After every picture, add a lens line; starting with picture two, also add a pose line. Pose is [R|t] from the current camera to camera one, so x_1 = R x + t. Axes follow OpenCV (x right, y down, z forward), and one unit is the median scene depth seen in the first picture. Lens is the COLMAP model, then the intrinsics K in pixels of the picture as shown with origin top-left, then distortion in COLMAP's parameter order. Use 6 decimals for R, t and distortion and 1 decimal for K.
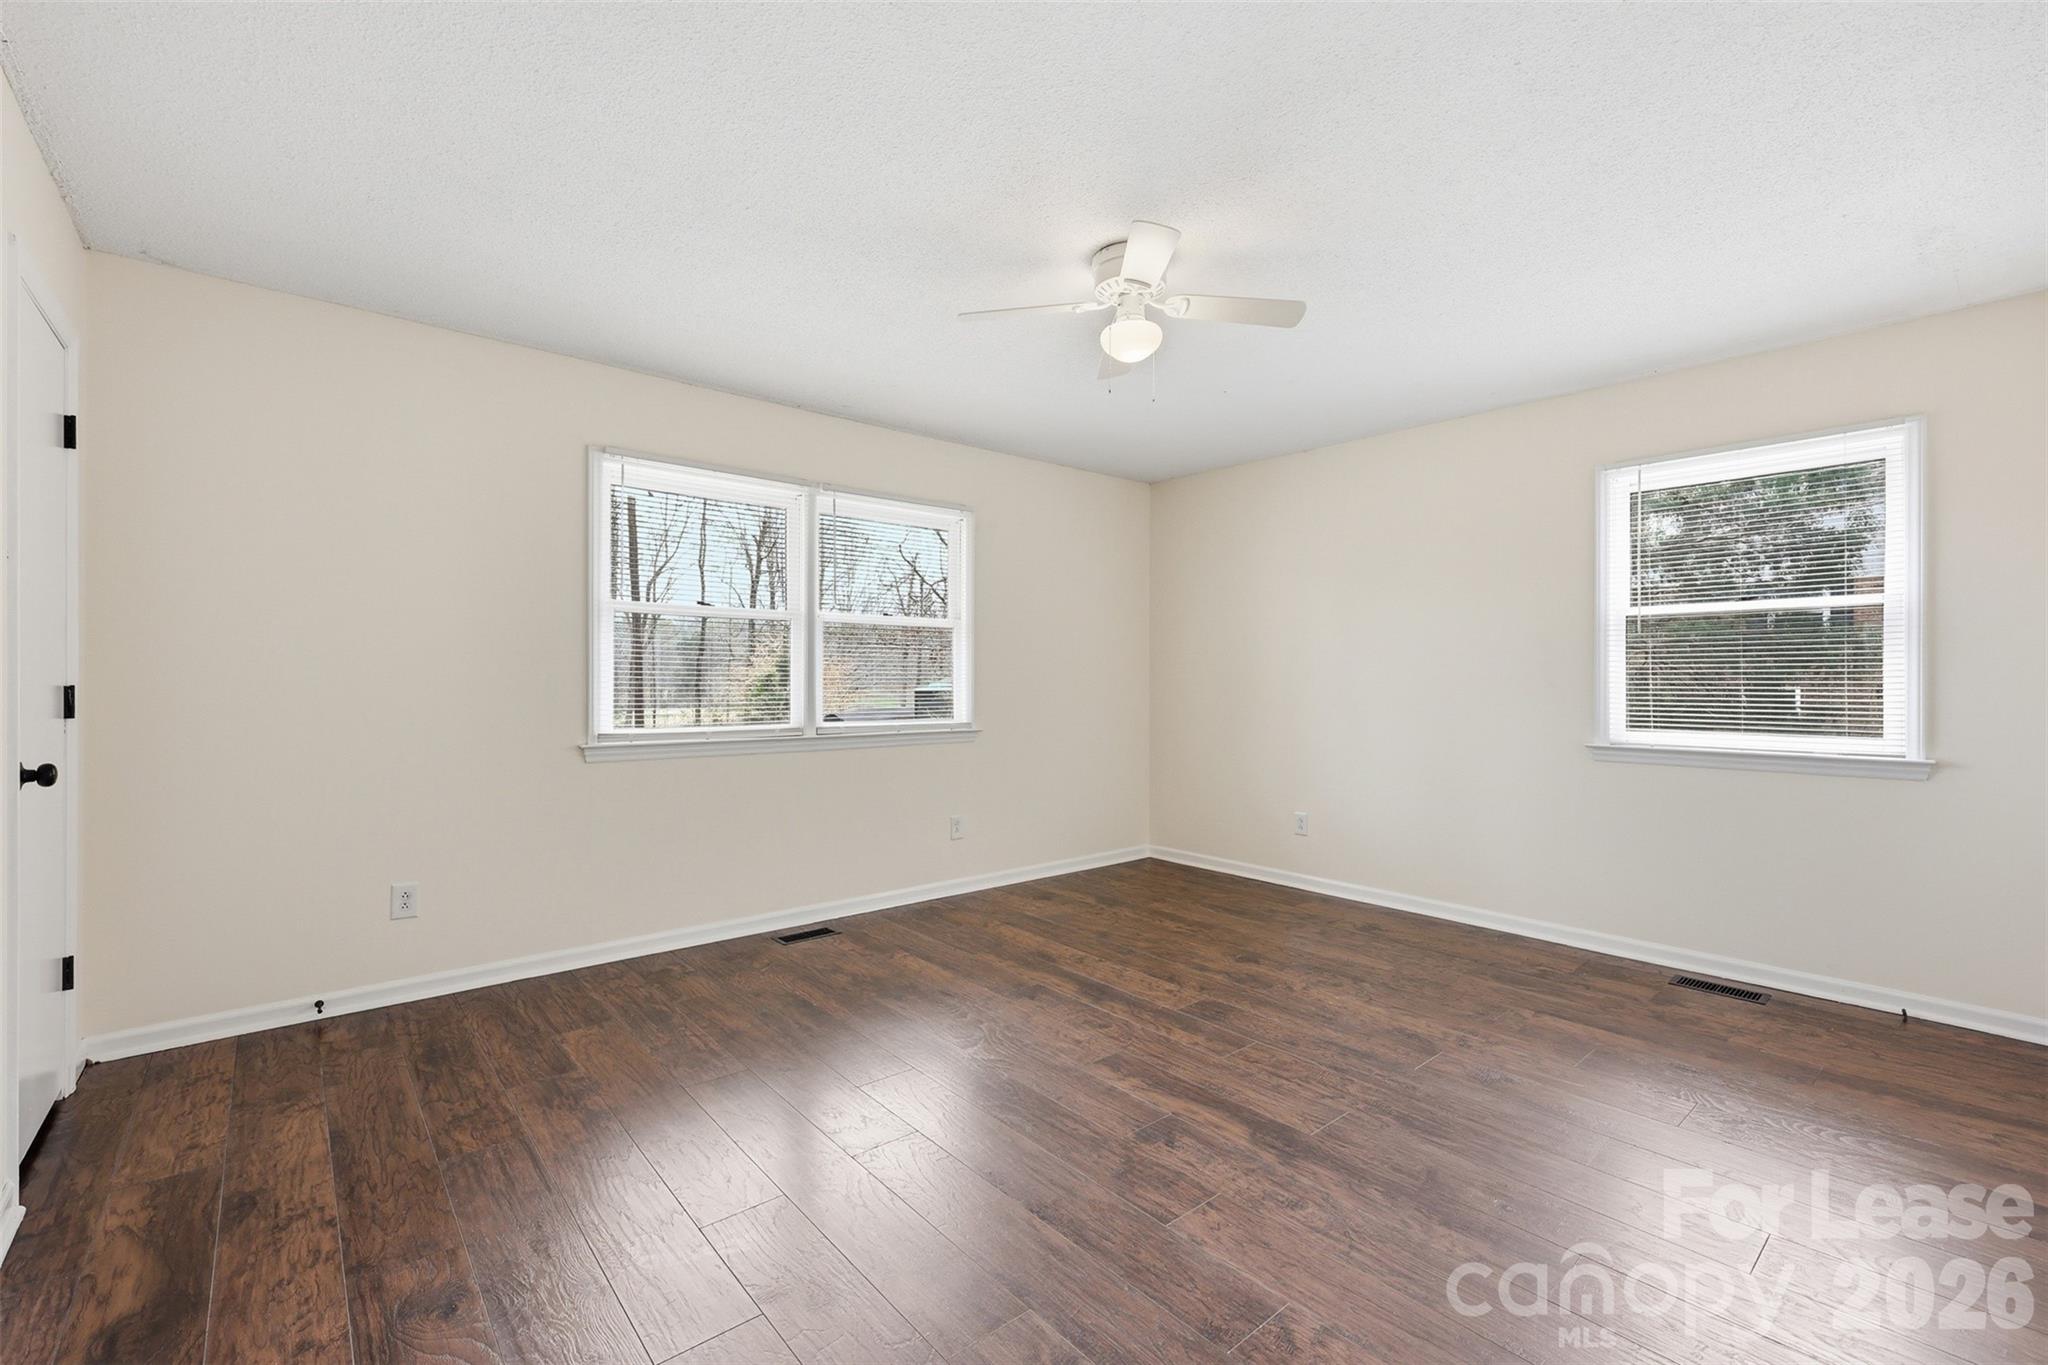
lens RADIAL K [[922.6, 0, 1028.8], [0, 922.6, 672.1], [0, 0, 1]] dist [-0.000863, -0.000225]
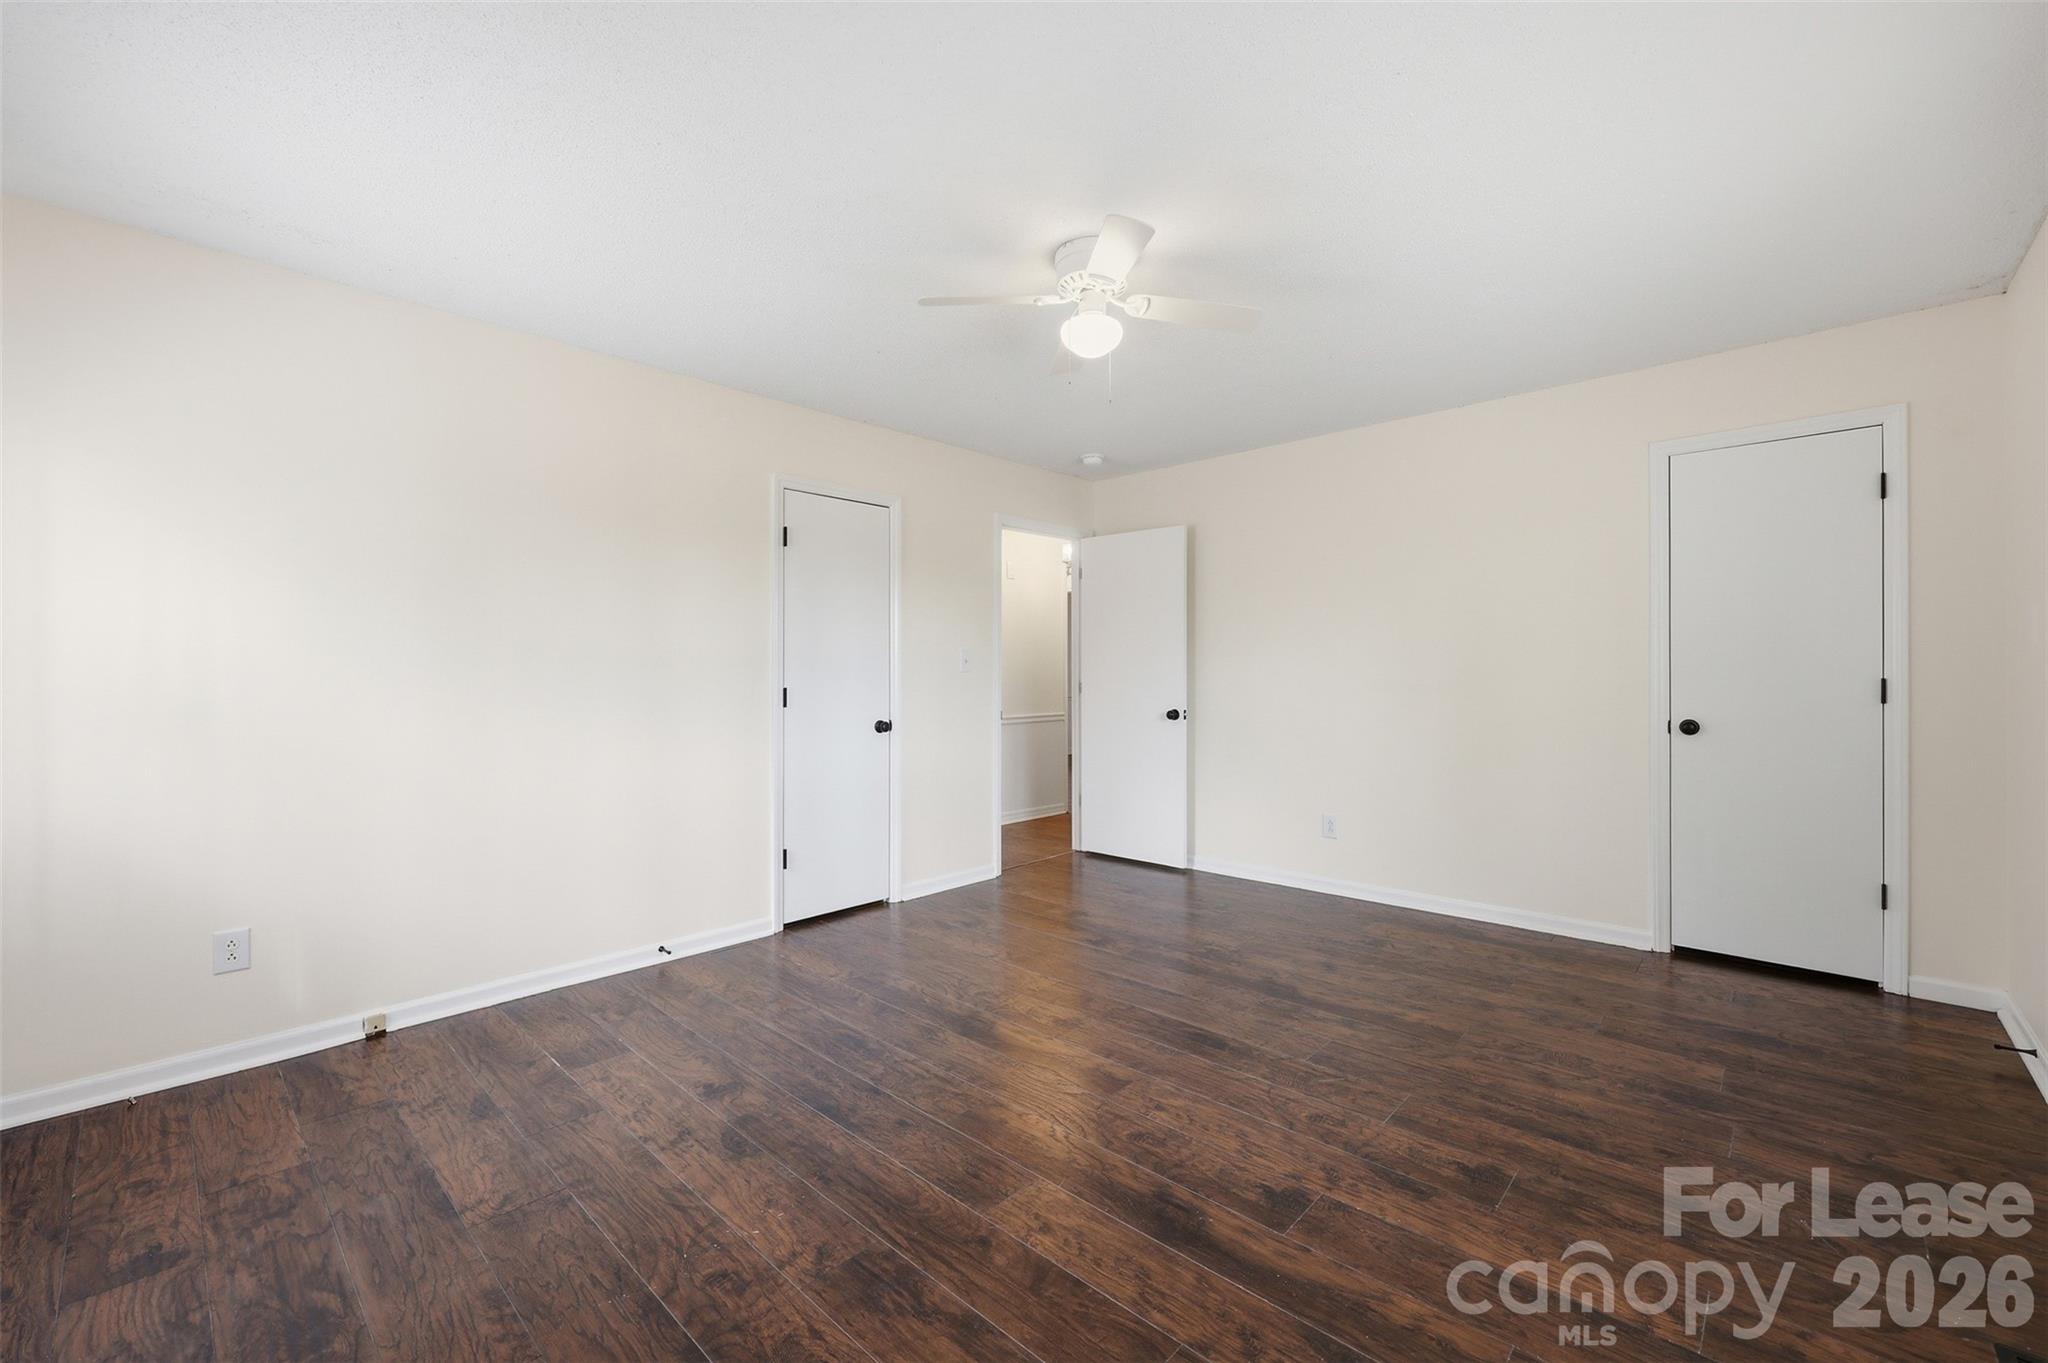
lens RADIAL K [[922.6, 0, 1023.6], [0, 922.6, 680.5], [0, 0, 1]] dist [-0.000863, -0.000225]
pose [[-0.995302, 0.001964, -0.096804, 0.233081], [0.002117, 0.999997, -0.001479, 0.012405], [0.096801, -0.001677, -0.995302, 1.653056]]
